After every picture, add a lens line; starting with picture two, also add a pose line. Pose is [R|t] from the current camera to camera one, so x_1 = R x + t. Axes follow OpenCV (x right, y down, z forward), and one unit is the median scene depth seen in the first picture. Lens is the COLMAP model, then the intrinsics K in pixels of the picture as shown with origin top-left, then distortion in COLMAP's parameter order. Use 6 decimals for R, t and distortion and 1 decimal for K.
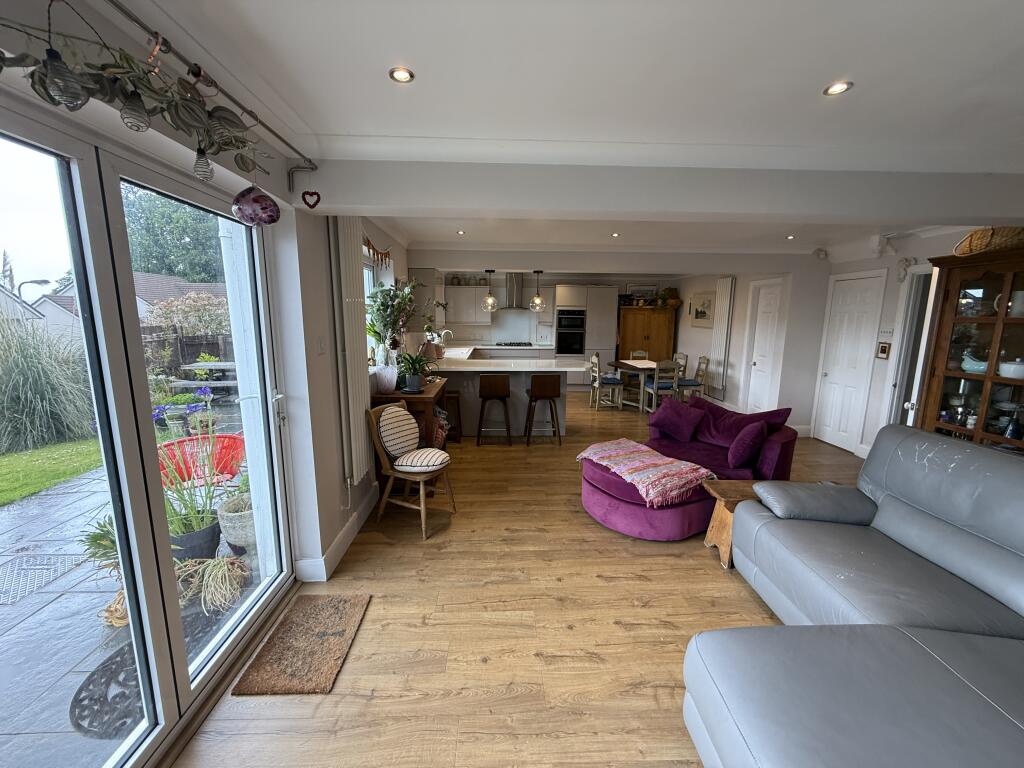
lens RADIAL K [[408.7, 0, 508.7], [0, 408.7, 382.6], [0, 0, 1]] dist [0.000226, 0.000208]
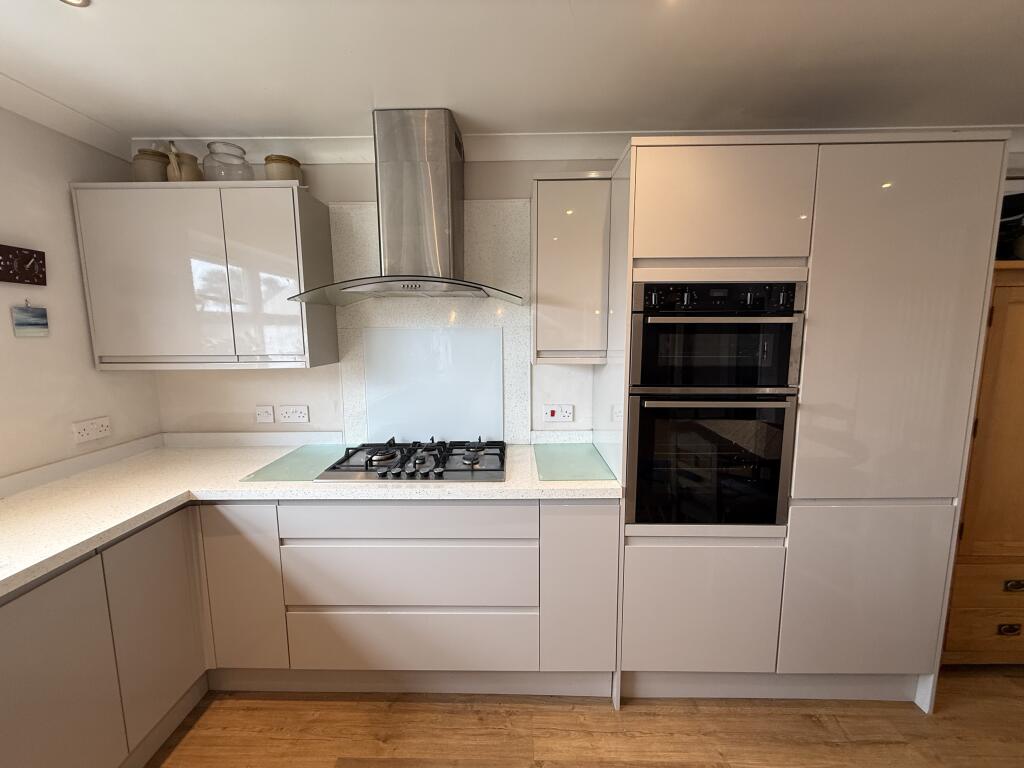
lens RADIAL K [[408.7, 0, 508.7], [0, 408.7, 382.6], [0, 0, 1]] dist [0.000226, 0.000208]
pose [[0.998751, -0.009124, -0.049125, 0.088977], [0.007040, 0.999074, -0.042438, -0.157867], [0.049467, 0.042039, 0.997891, 1.011609]]
